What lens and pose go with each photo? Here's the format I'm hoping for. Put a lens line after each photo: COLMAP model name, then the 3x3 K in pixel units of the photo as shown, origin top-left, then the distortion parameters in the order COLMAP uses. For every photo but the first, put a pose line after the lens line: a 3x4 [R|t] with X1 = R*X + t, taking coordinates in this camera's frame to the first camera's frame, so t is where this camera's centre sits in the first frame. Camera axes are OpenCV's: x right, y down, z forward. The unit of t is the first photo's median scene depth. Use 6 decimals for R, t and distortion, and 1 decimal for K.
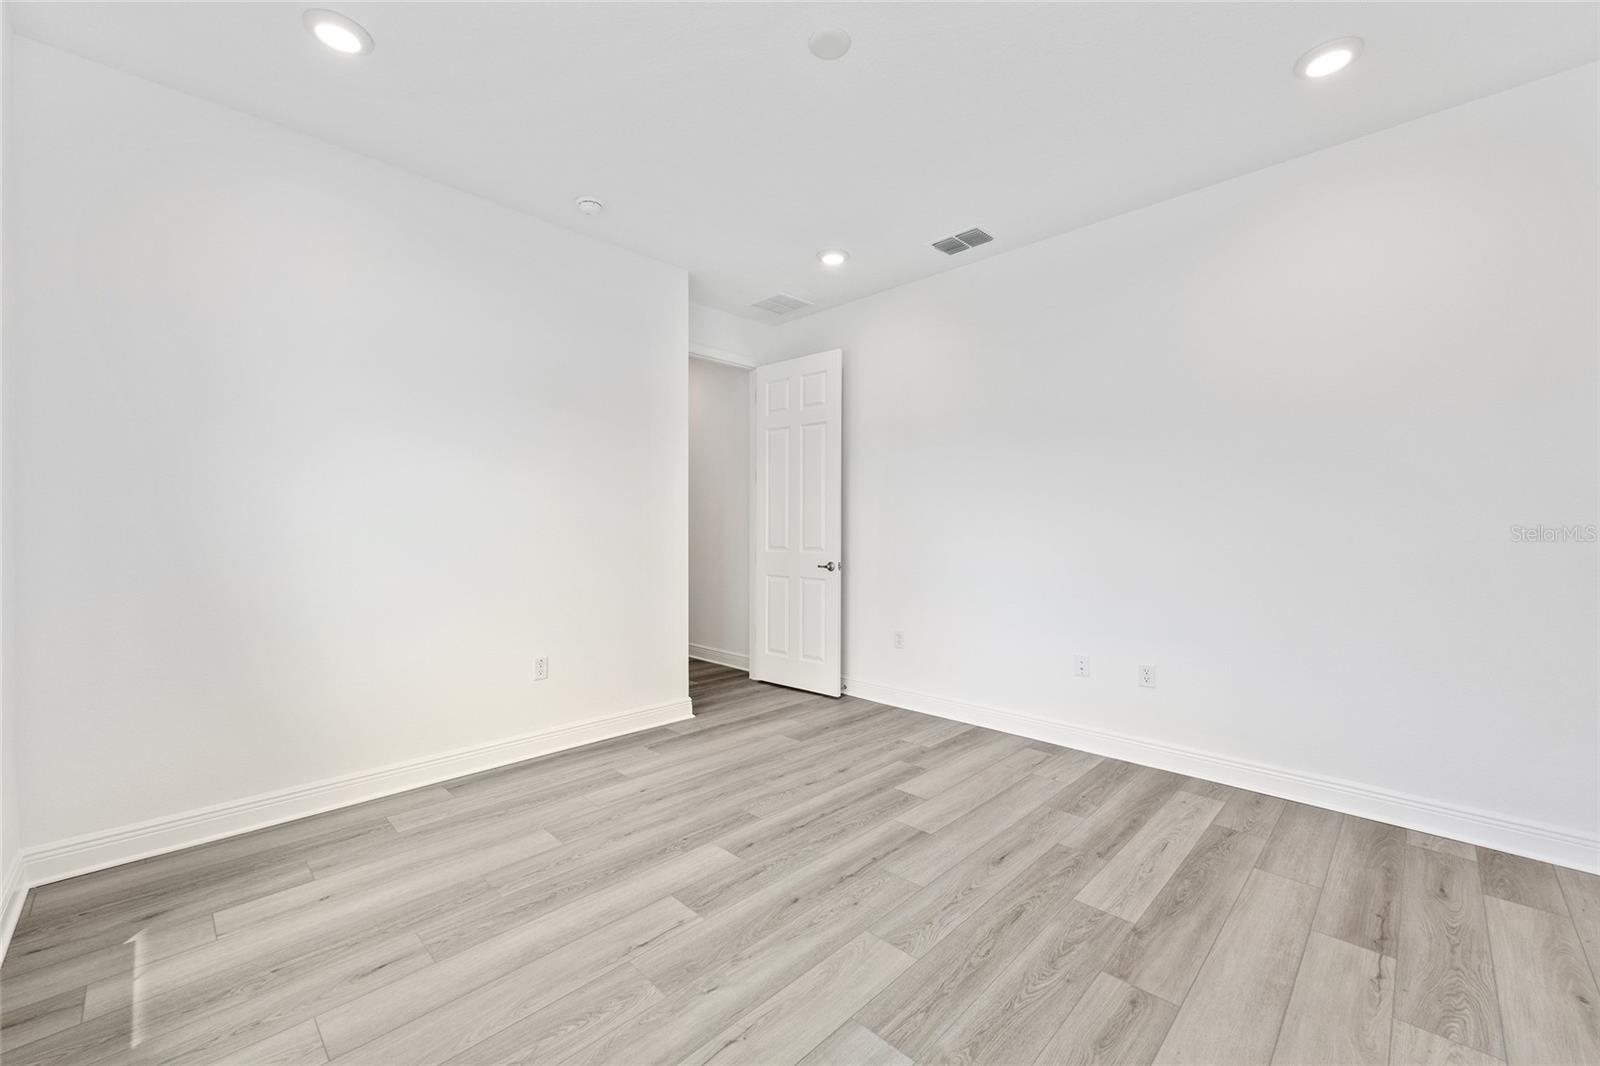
lens RADIAL K [[641.8, 0, 795.9], [0, 641.8, 527.8], [0, 0, 1]] dist [-0.002099, 0.000720]
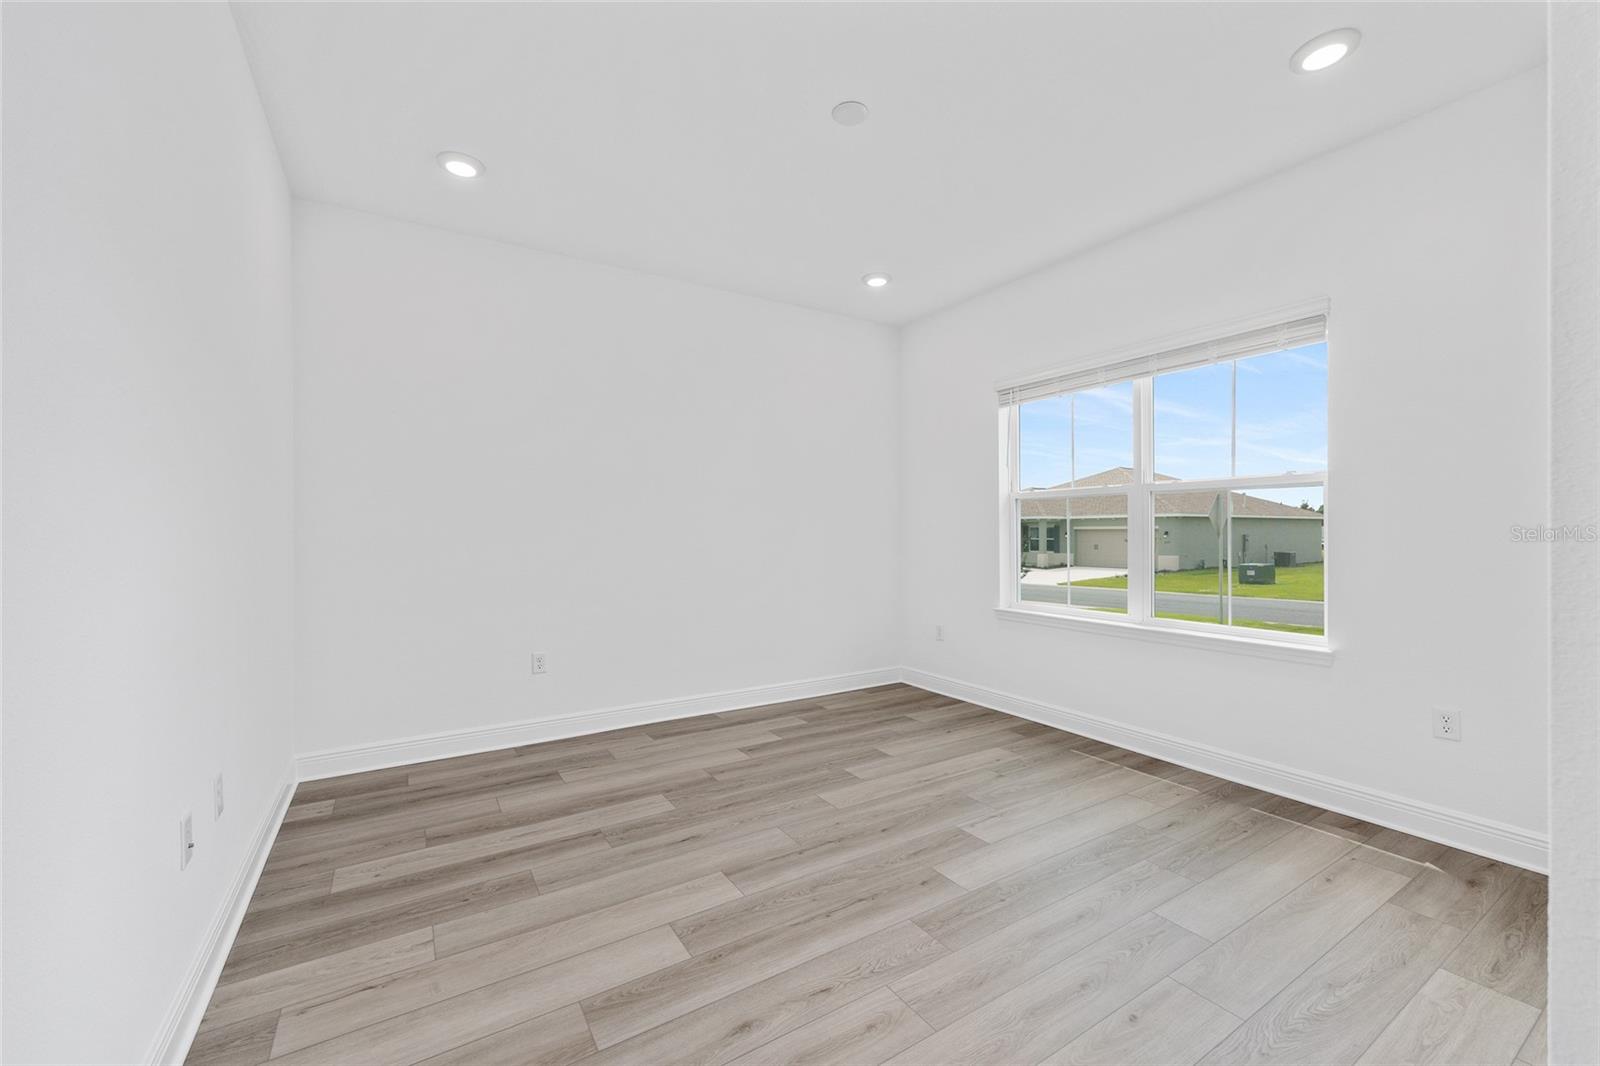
lens RADIAL K [[641.8, 0, 796.6], [0, 641.8, 531.9], [0, 0, 1]] dist [-0.002099, 0.000720]
pose [[-0.973055, 0.002453, 0.230559, -0.115805], [0.001983, 0.999995, -0.002270, 0.000952], [-0.230563, -0.001752, -0.973056, 2.096183]]
